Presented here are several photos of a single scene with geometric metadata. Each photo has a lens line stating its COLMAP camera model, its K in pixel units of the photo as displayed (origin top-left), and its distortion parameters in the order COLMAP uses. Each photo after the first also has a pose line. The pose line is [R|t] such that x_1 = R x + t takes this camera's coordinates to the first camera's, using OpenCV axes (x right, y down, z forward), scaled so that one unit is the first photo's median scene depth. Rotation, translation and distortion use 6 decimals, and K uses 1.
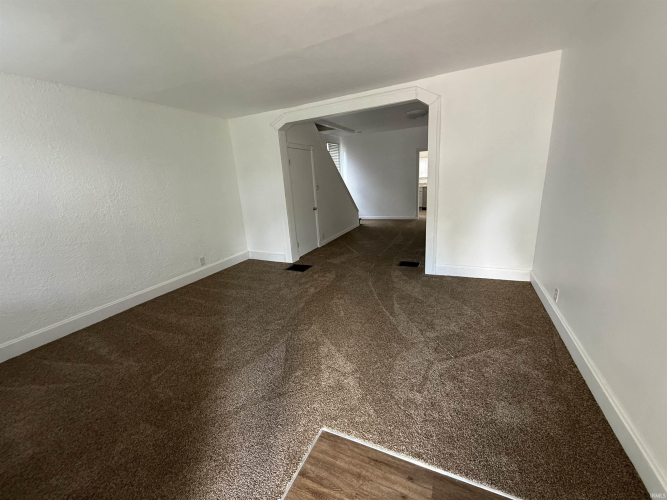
lens RADIAL K [[271.2, 0, 334.8], [0, 271.2, 251.2], [0, 0, 1]] dist [-0.004120, 0.000008]
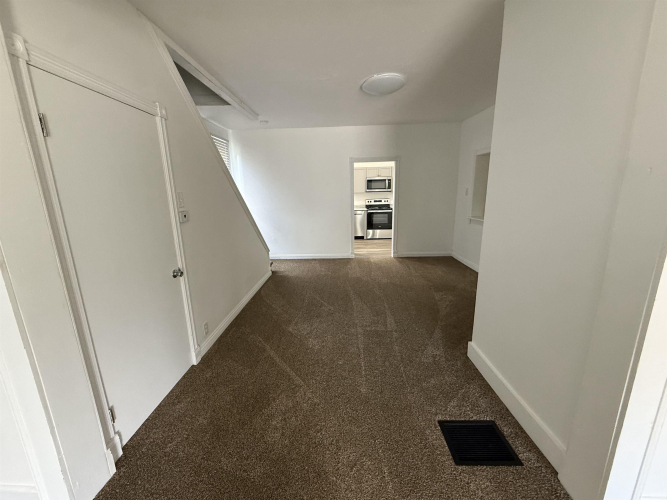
lens RADIAL K [[271.2, 0, 333.0], [0, 271.2, 249.7], [0, 0, 1]] dist [-0.004120, 0.000008]
pose [[0.919261, -0.036713, 0.391934, -0.036829], [0.068126, 0.995455, -0.066541, -0.234600], [-0.387710, 0.087870, 0.917584, 0.917846]]
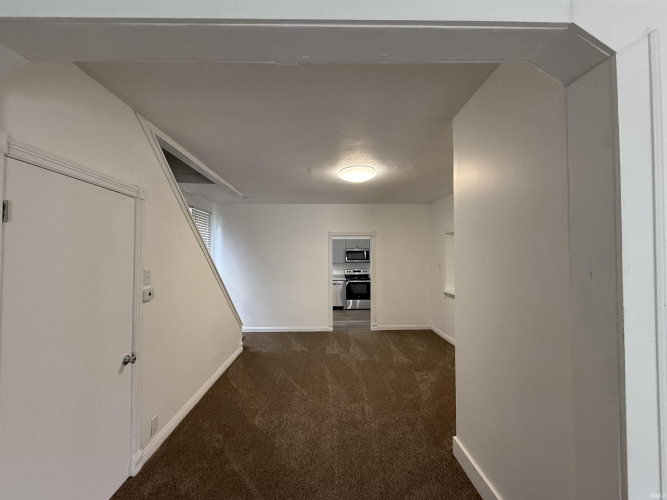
lens RADIAL K [[271.2, 0, 332.4], [0, 271.2, 249.7], [0, 0, 1]] dist [-0.004120, 0.000008]
pose [[0.891714, 0.076659, 0.446060, -0.017084], [0.067889, 0.951747, -0.299281, -0.265435], [-0.447479, 0.297155, 0.843482, 0.907759]]
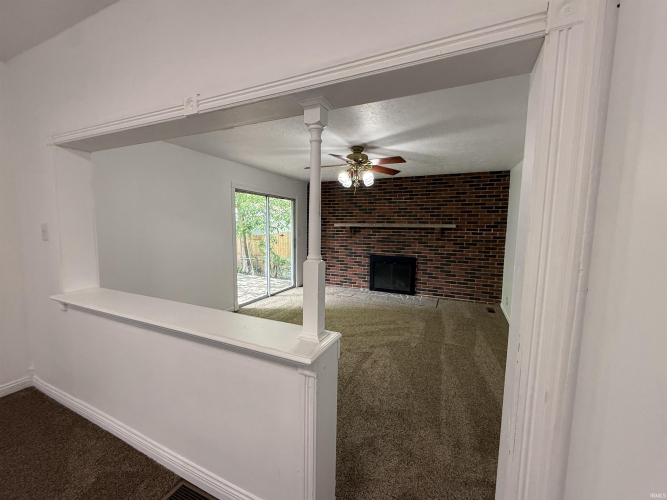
lens RADIAL K [[271.2, 0, 333.4], [0, 271.2, 250.8], [0, 0, 1]] dist [-0.004120, 0.000008]
pose [[-0.005741, -0.031463, 0.999488, 0.599157], [0.257689, 0.965702, 0.031880, -0.407995], [-0.966211, 0.257740, 0.002563, 1.336237]]
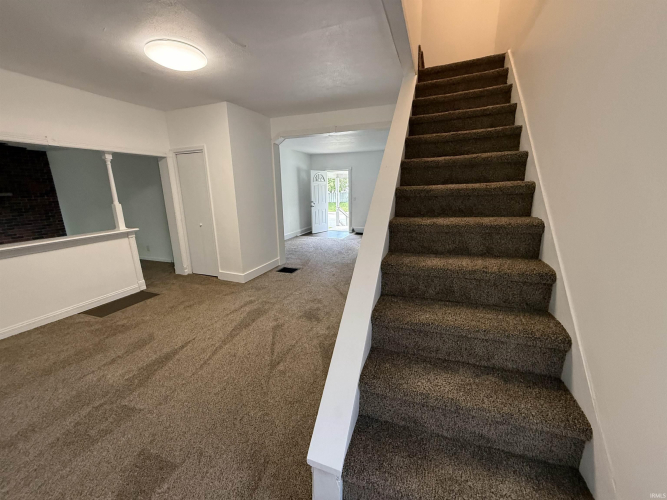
lens RADIAL K [[271.2, 0, 331.1], [0, 271.2, 250.6], [0, 0, 1]] dist [-0.004120, 0.000008]
pose [[-0.994045, 0.097116, -0.049423, 0.171491], [0.061426, 0.874025, 0.481983, -0.704004], [0.090005, 0.476077, -0.874786, 2.498354]]
